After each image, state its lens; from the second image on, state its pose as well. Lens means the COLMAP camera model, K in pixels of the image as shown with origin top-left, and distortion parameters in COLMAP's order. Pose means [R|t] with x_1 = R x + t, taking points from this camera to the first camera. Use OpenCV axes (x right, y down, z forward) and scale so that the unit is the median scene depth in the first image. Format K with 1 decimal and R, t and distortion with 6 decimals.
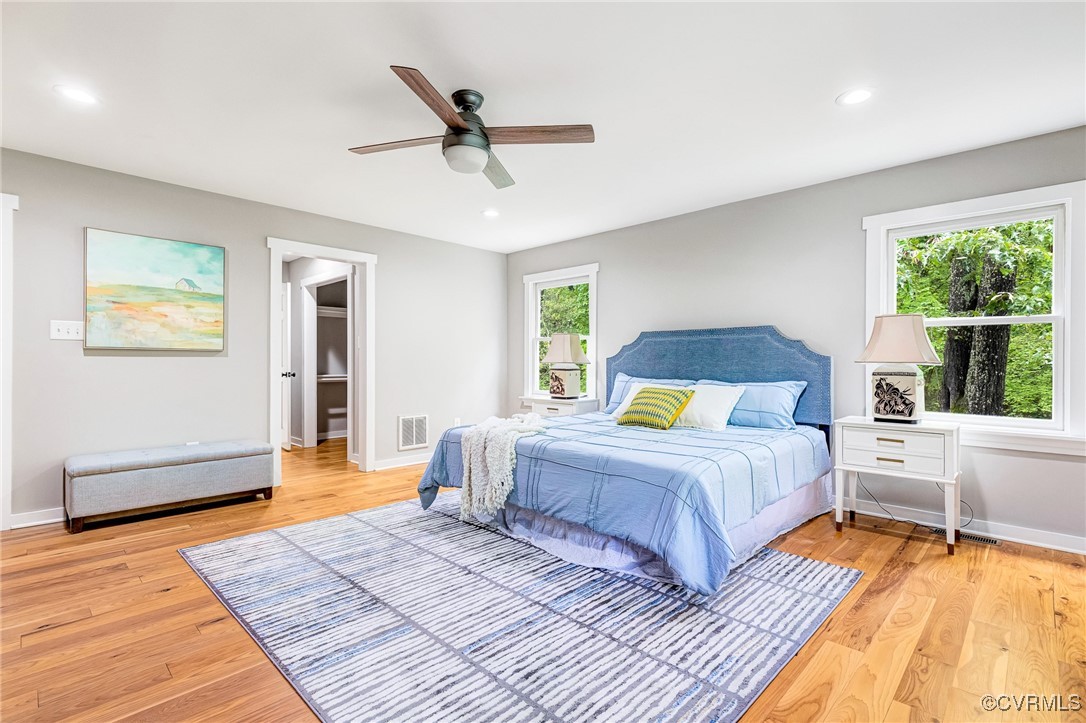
lens RADIAL K [[505.8, 0, 543.0], [0, 505.8, 361.5], [0, 0, 1]] dist [0.006588, -0.000013]
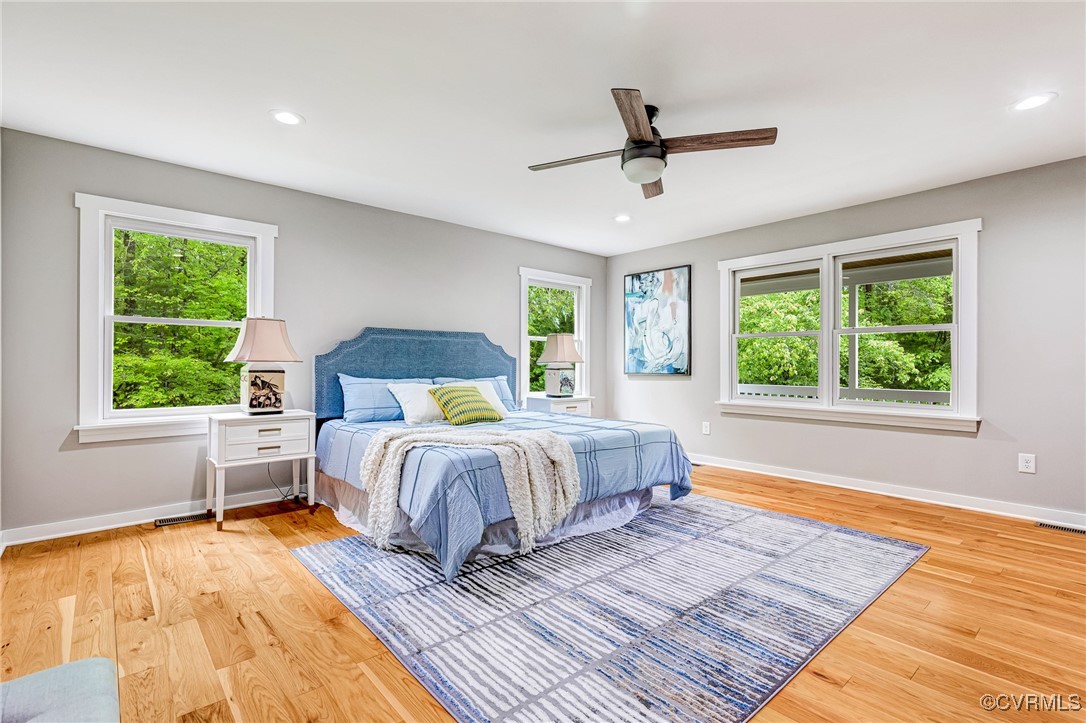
lens RADIAL K [[505.8, 0, 543.0], [0, 505.8, 361.5], [0, 0, 1]] dist [0.006588, -0.000013]
pose [[0.081376, 0.001199, 0.996683, -1.010713], [-0.005765, 0.999983, -0.000732, 0.000923], [-0.996667, -0.005686, 0.081381, 0.932612]]
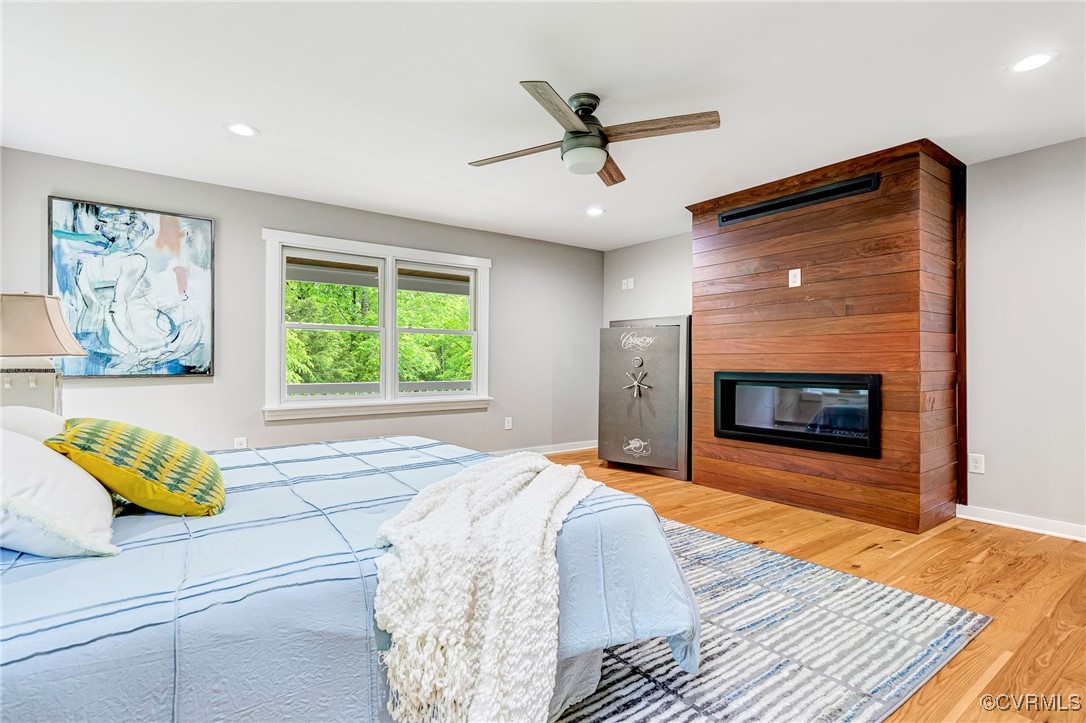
lens RADIAL K [[505.8, 0, 543.0], [0, 505.8, 361.5], [0, 0, 1]] dist [0.006588, -0.000013]
pose [[-0.984235, -0.007636, 0.176699, -0.204712], [-0.008071, 0.999966, -0.001747, 0.005746], [-0.176679, -0.003146, -0.984263, 1.682138]]
